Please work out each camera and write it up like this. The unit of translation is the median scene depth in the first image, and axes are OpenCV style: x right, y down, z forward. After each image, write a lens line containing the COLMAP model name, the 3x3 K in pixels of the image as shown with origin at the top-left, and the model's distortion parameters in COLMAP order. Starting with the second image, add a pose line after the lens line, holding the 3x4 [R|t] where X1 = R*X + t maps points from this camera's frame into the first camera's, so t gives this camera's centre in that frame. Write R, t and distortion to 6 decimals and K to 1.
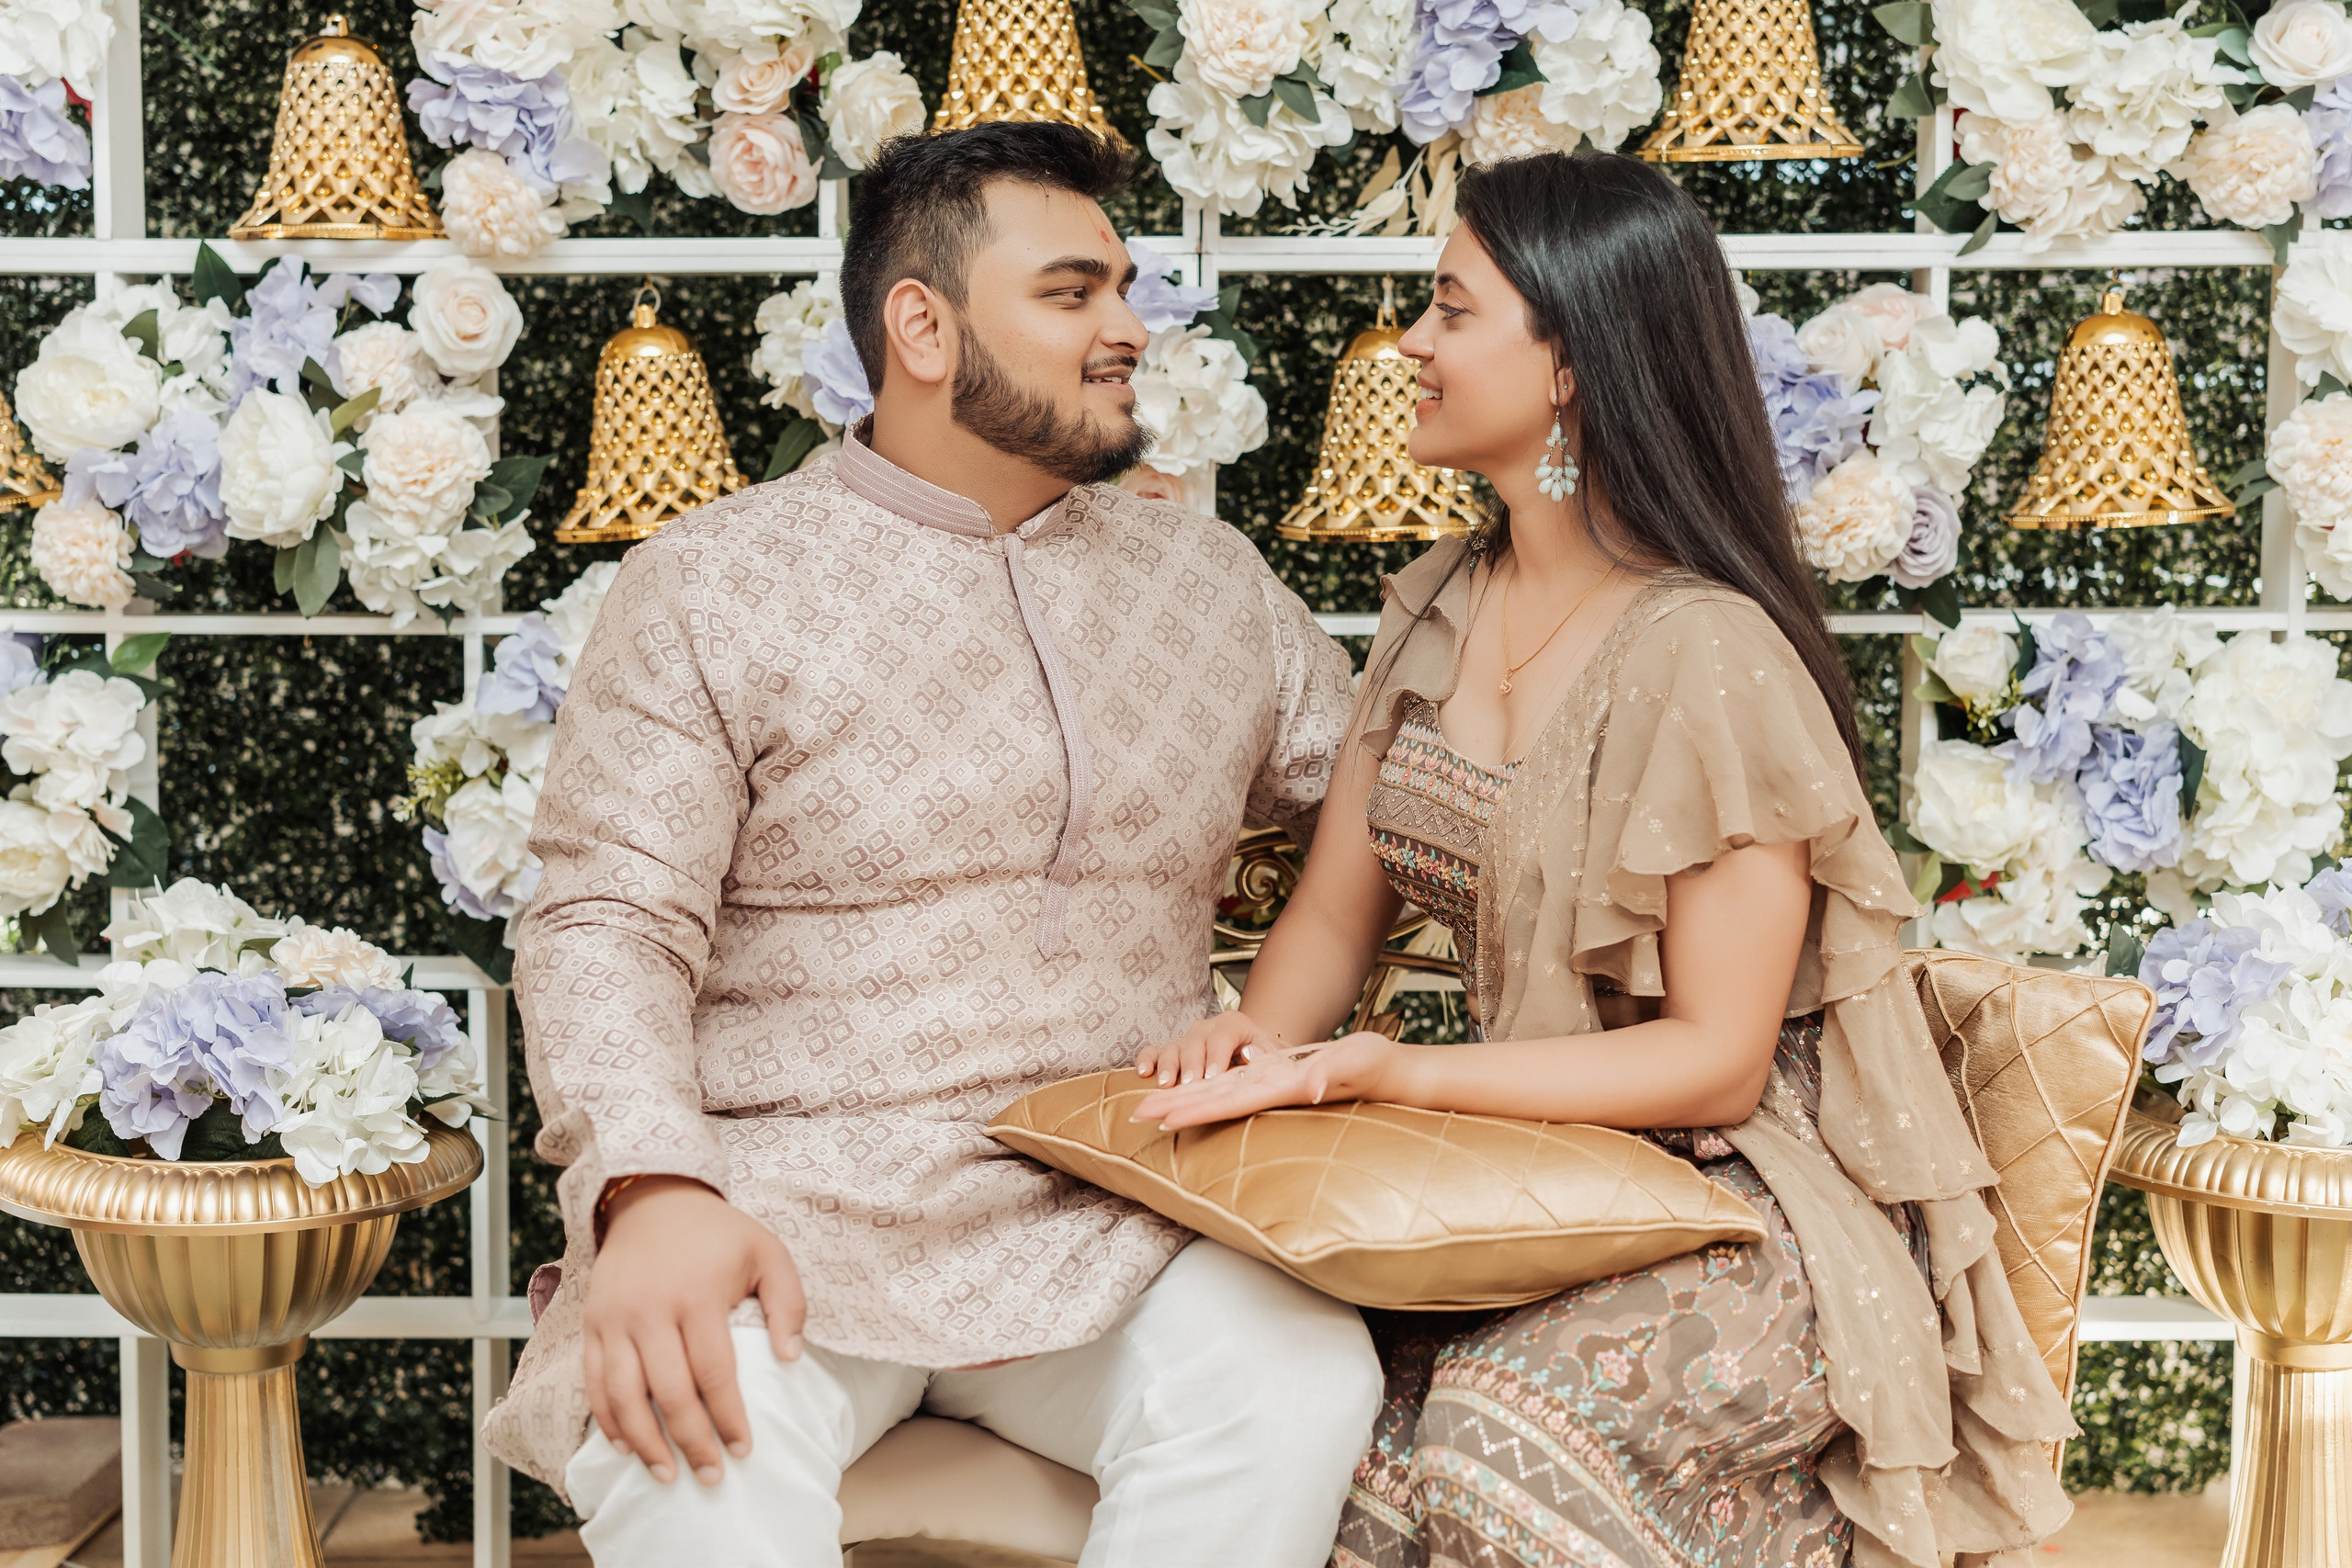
lens RADIAL K [[3555.6, 0, 1209.2], [0, 3555.6, 739.2], [0, 0, 1]] dist [0.011956, 0.112282]
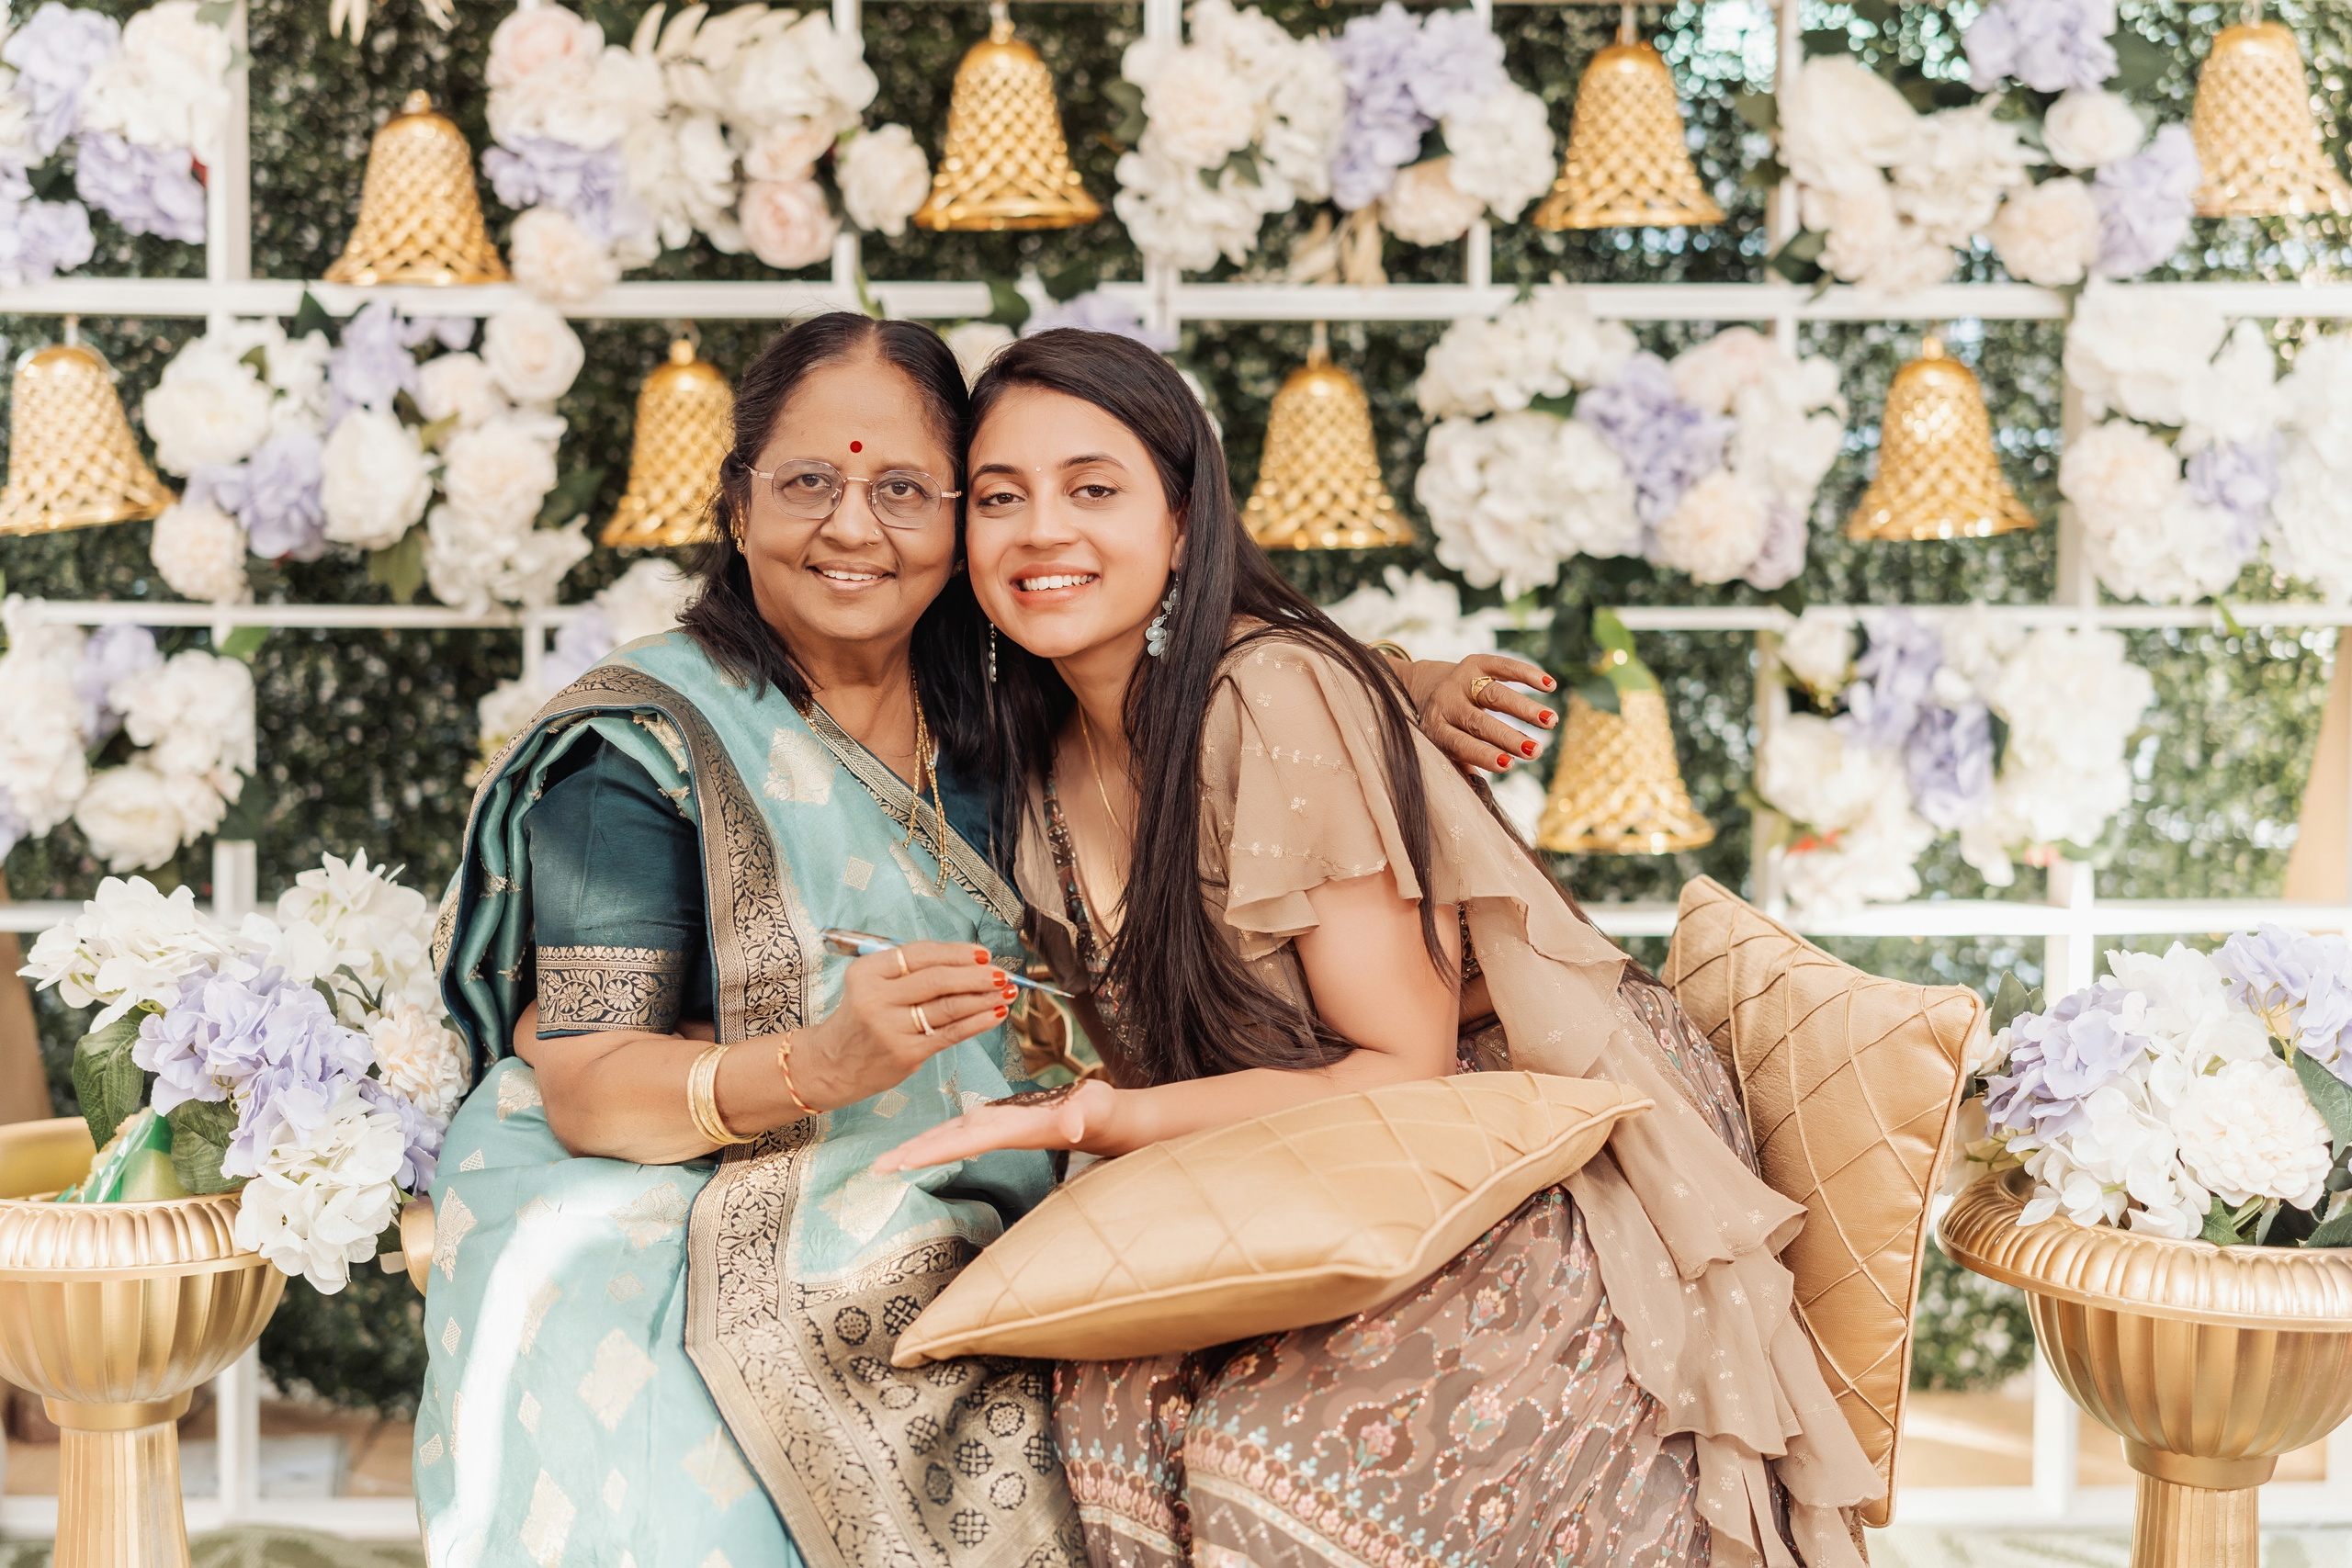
lens RADIAL K [[3539.3, 0, 1172.7], [0, 3539.3, 749.4], [0, 0, 1]] dist [0.020608, 0.106233]
pose [[0.999308, 0.001463, 0.037154, -0.041869], [-0.000519, 0.999677, -0.025416, 0.041119], [-0.037179, 0.025379, 0.998986, -0.163839]]
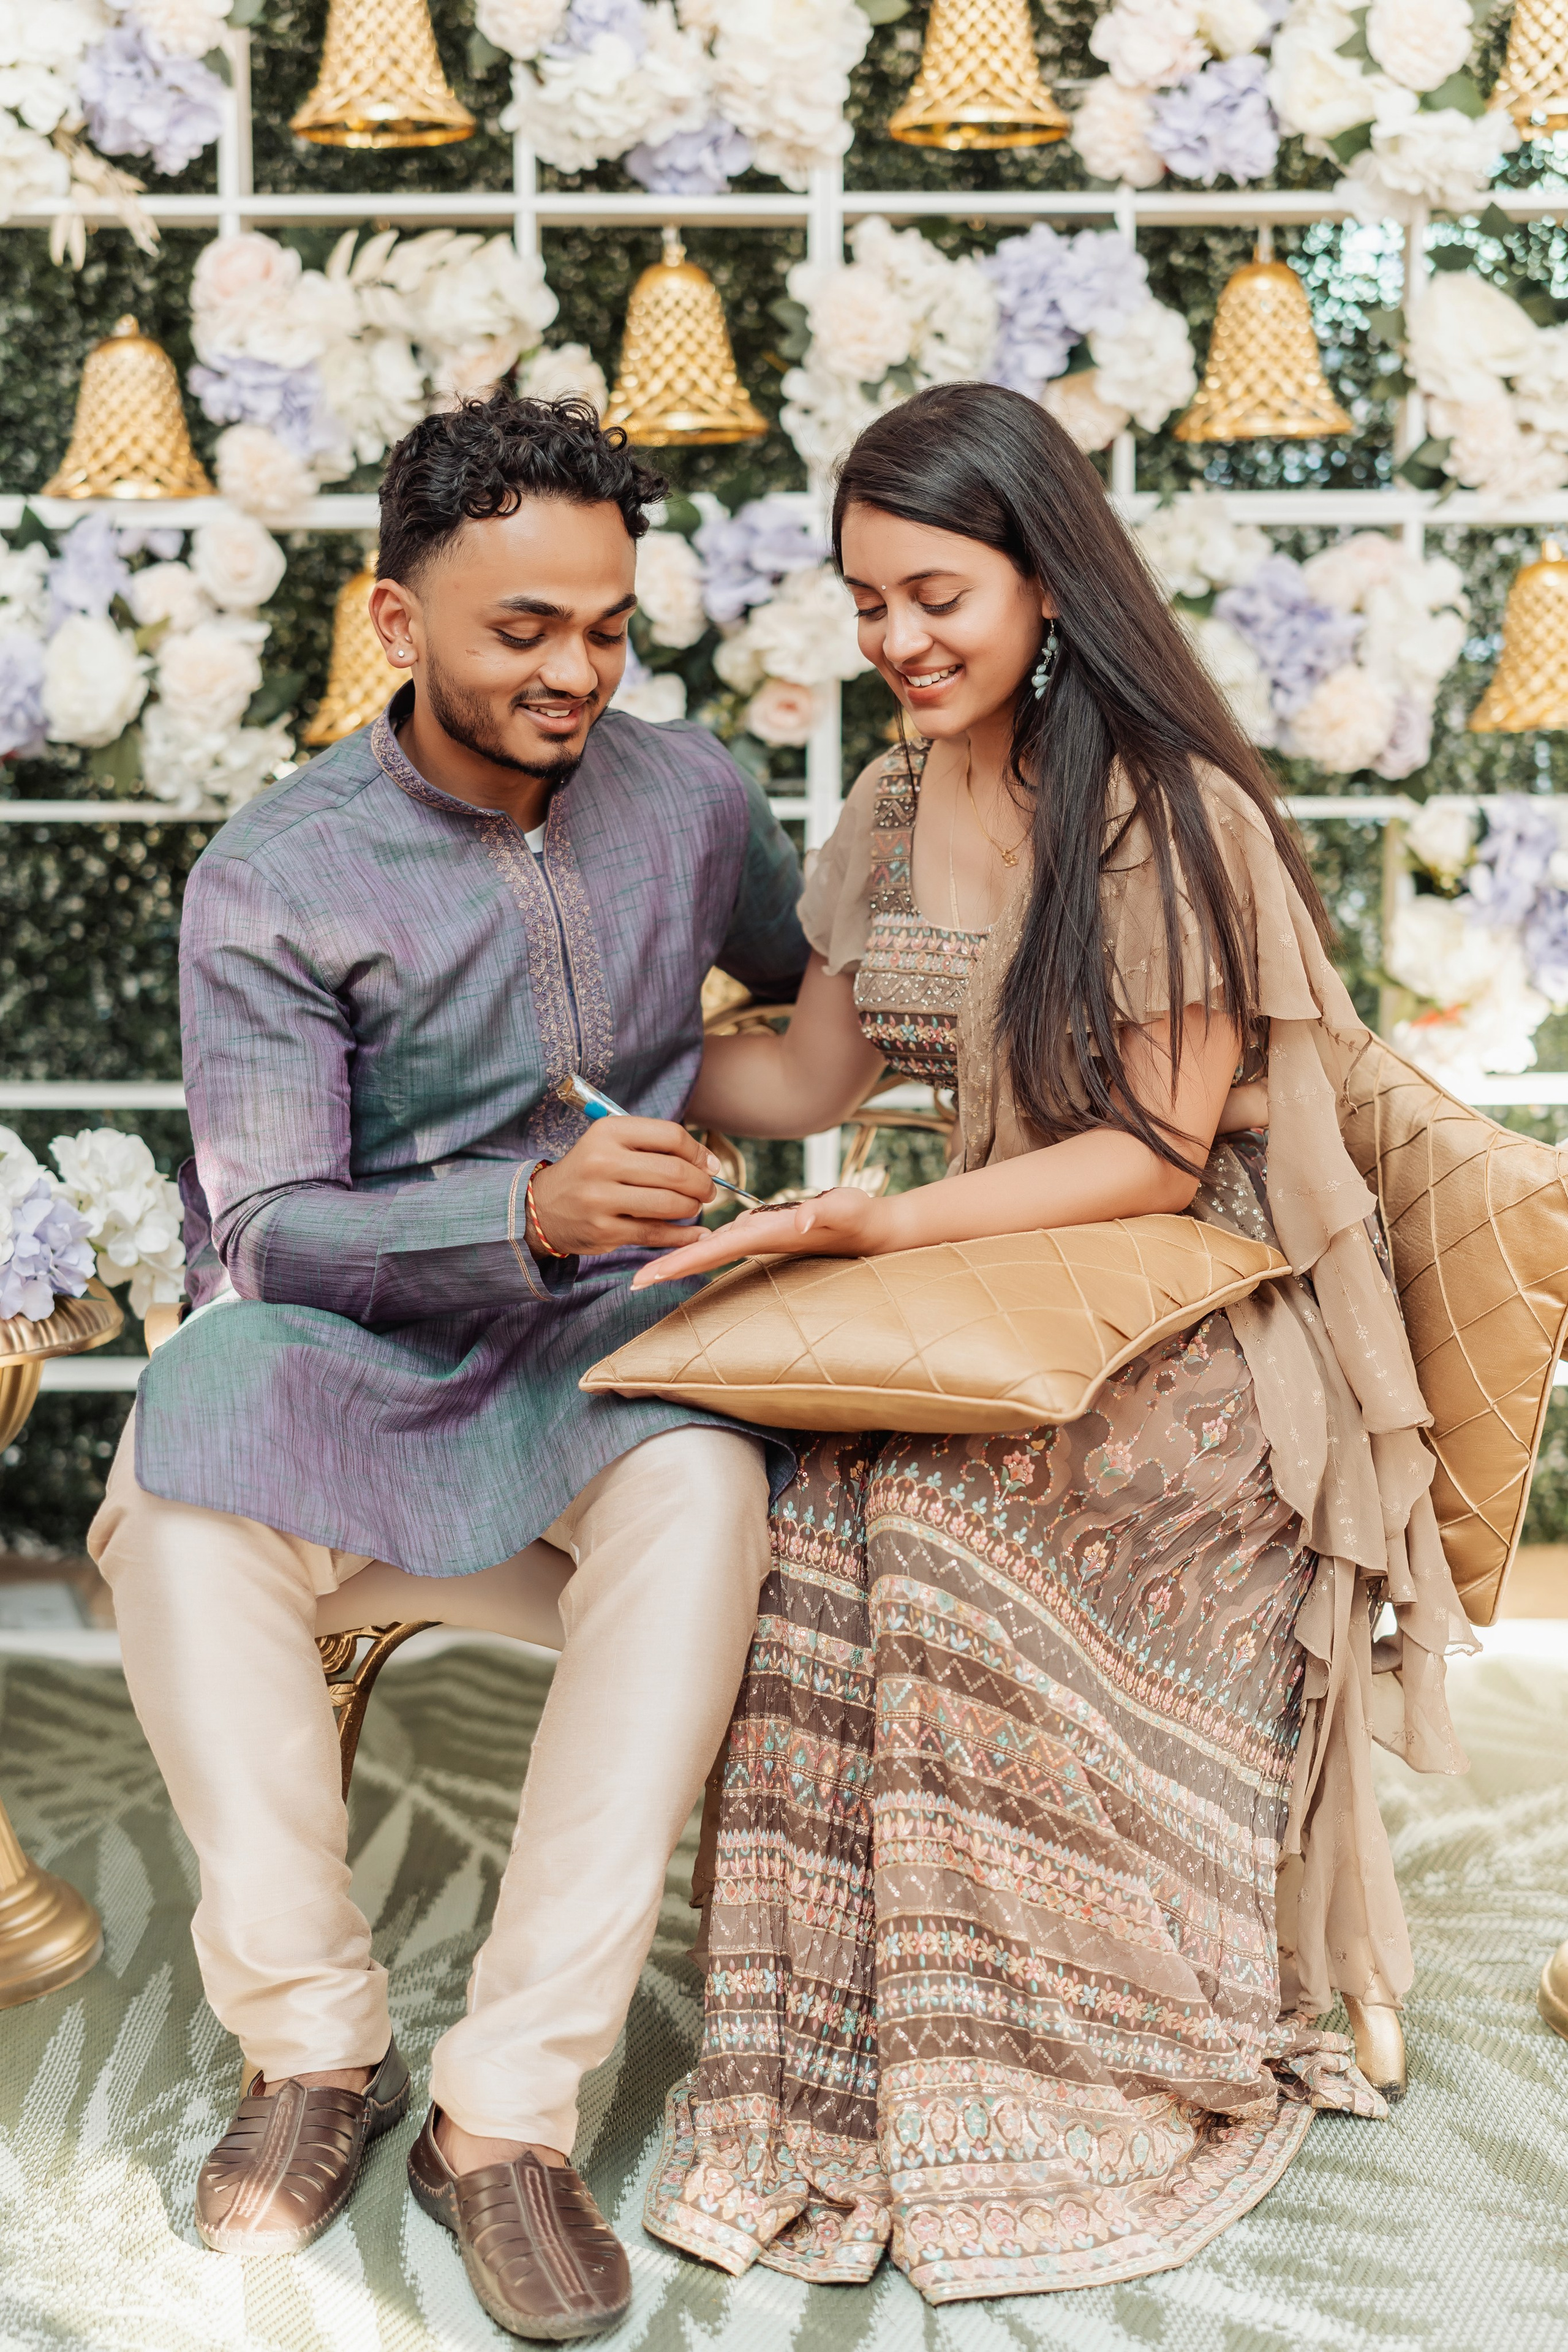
lens RADIAL K [[3498.3, 0, 784.0], [0, 3498.3, 1176.0], [0, 0, 1]] dist [0.025123, 0.062079]
pose [[0.999763, -0.003707, 0.021454, -0.044112], [0.003285, 0.999801, 0.019693, 0.073433], [-0.021523, -0.019618, 0.999576, -0.235300]]
